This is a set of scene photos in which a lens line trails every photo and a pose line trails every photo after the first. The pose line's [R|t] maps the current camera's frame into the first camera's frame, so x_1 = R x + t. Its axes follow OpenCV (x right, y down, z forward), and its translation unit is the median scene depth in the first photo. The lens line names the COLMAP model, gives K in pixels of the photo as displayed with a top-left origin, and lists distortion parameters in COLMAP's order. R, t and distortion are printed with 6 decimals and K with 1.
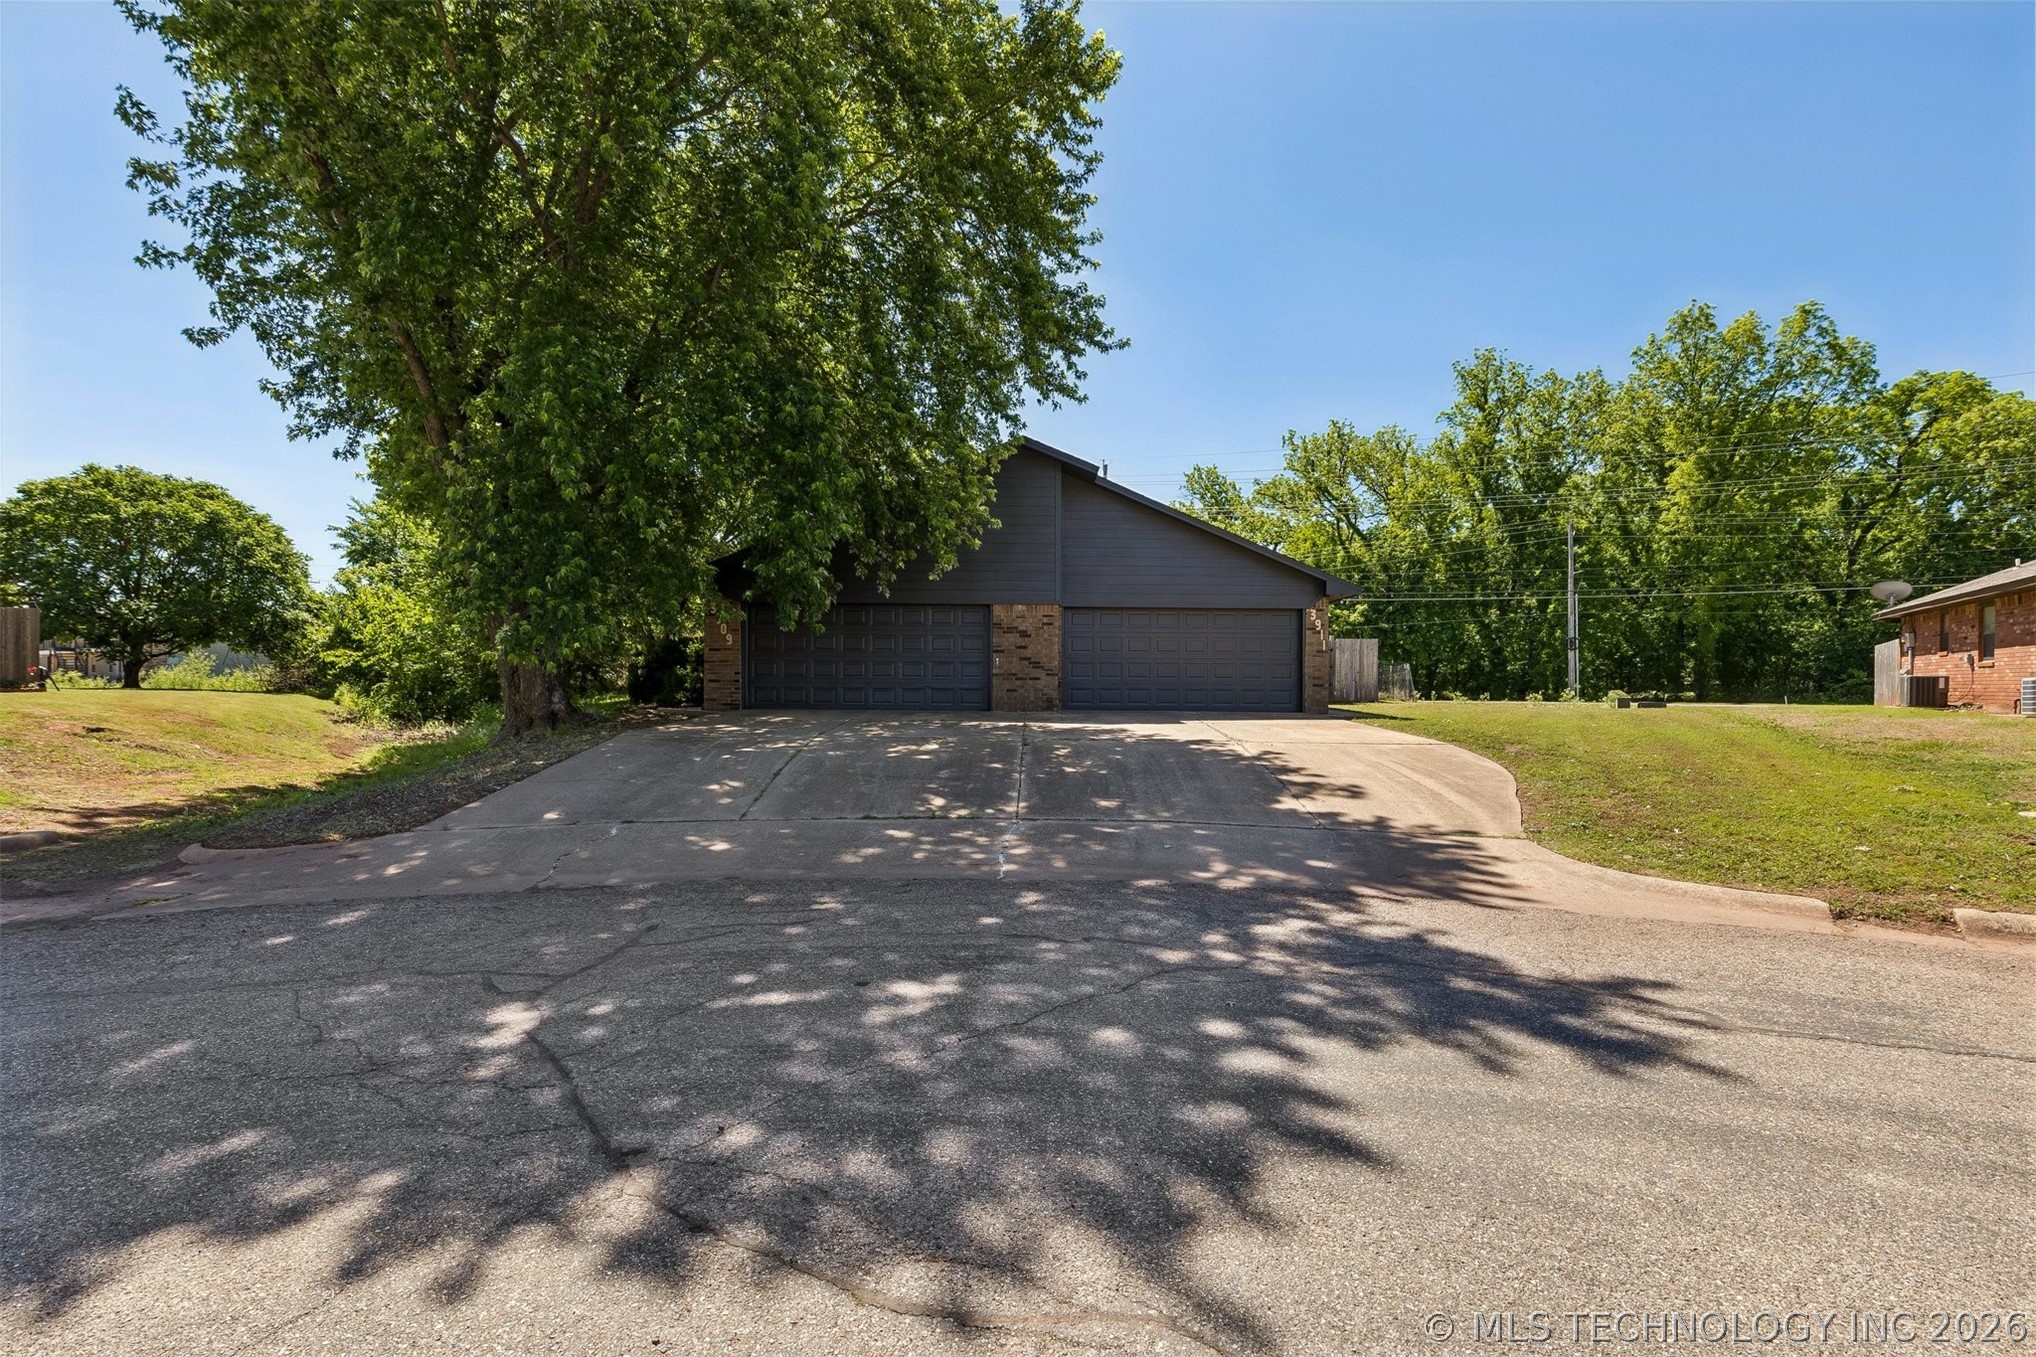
lens RADIAL K [[925.4, 0, 1018.8], [0, 925.4, 684.8], [0, 0, 1]] dist [-0.000284, 0.000058]
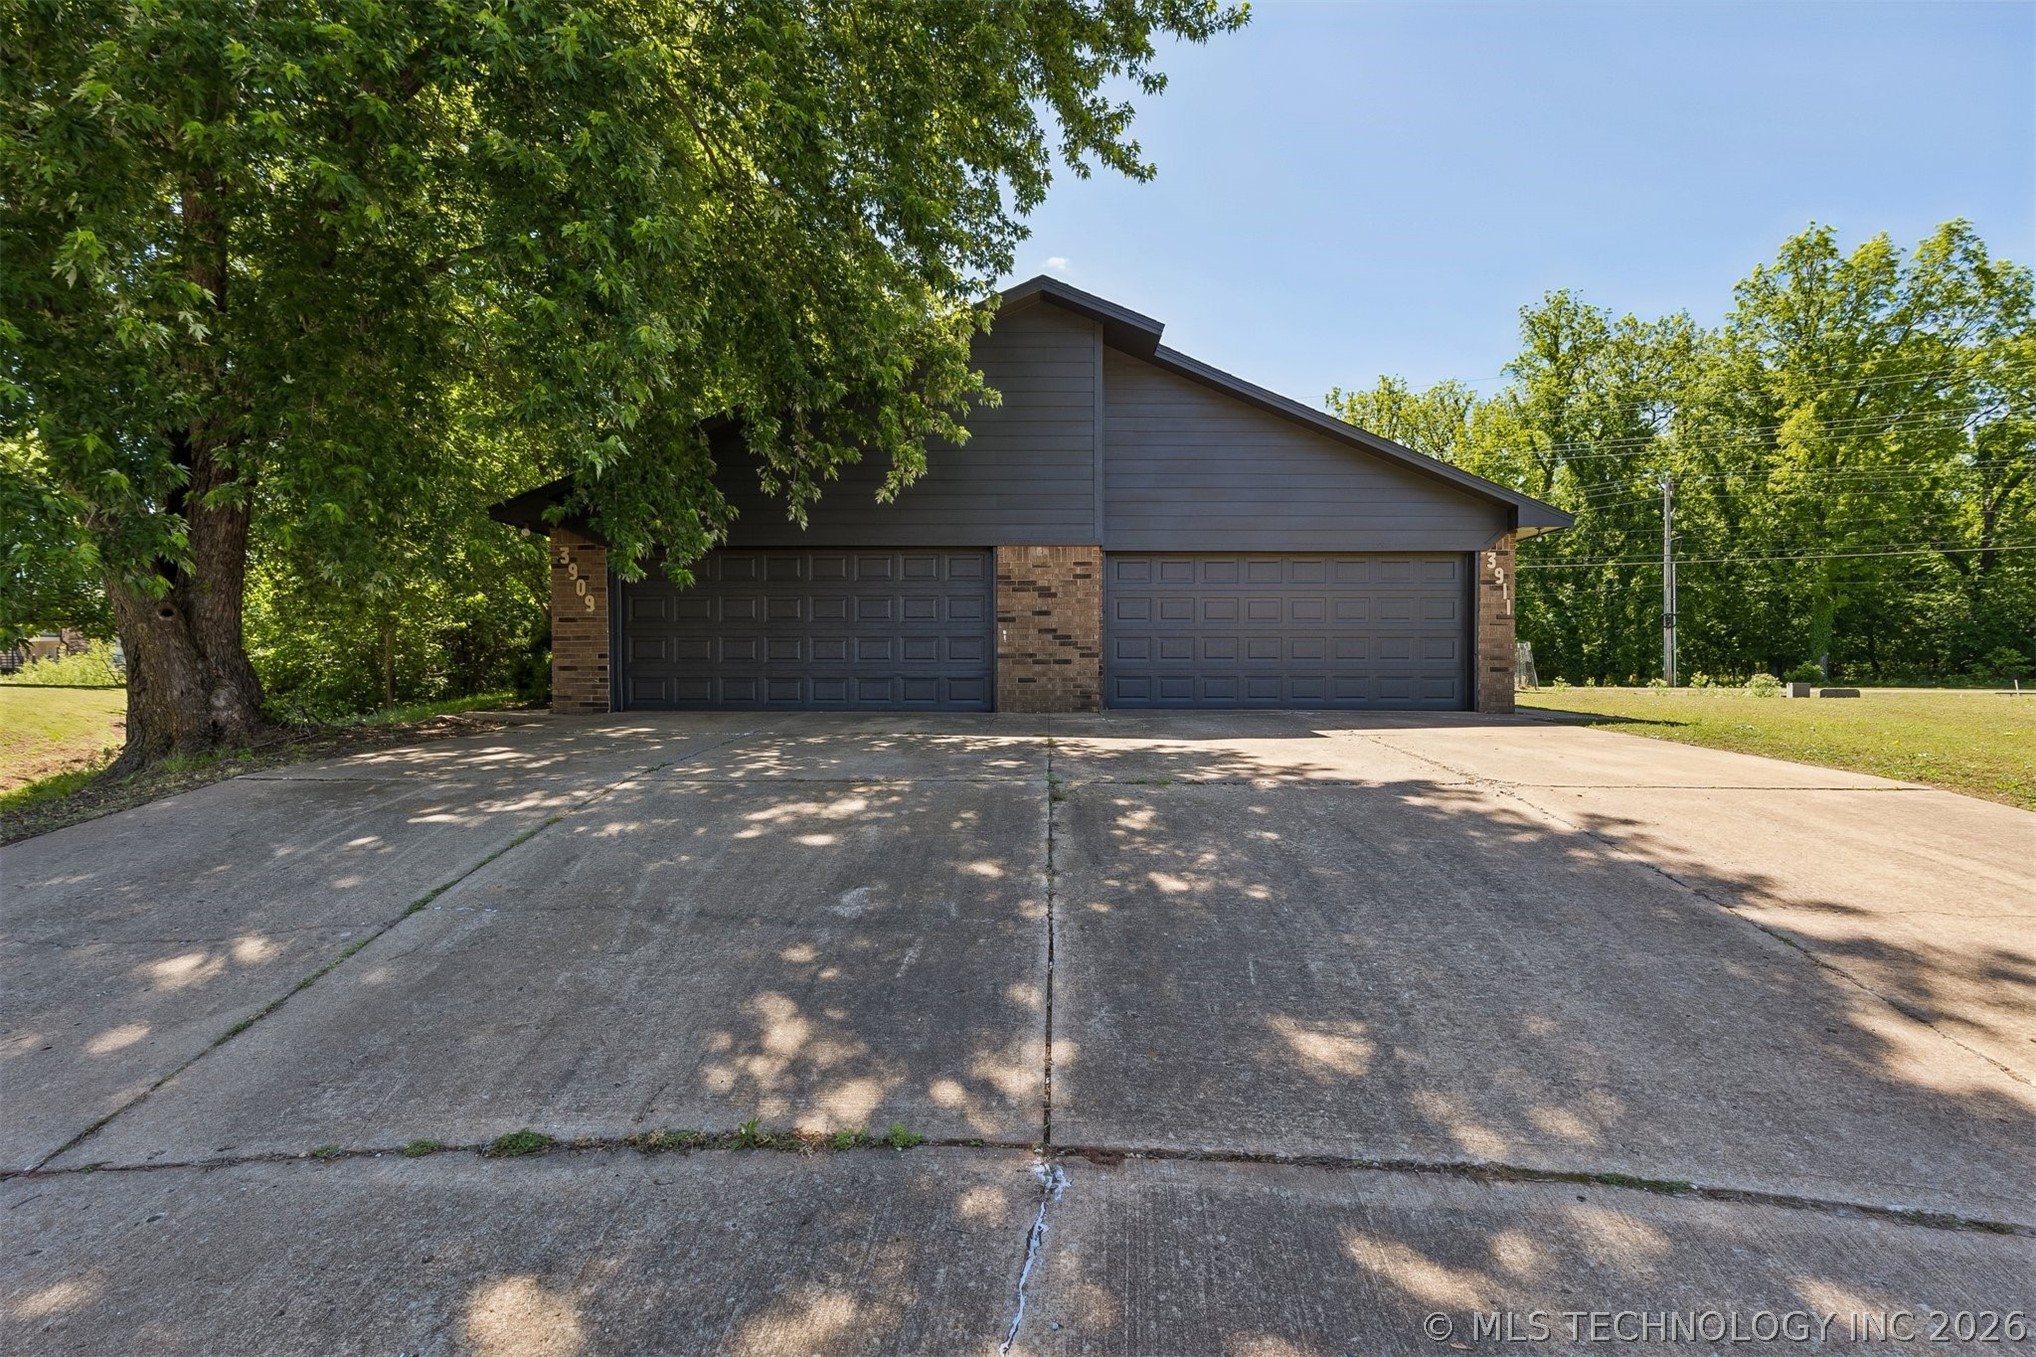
lens RADIAL K [[925.4, 0, 1018.7], [0, 925.4, 681.2], [0, 0, 1]] dist [-0.000284, 0.000058]
pose [[0.999815, -0.005961, -0.018292, -0.000565], [0.006154, 0.999926, 0.010472, 0.000039], [0.018228, -0.010583, 0.999778, 0.120398]]
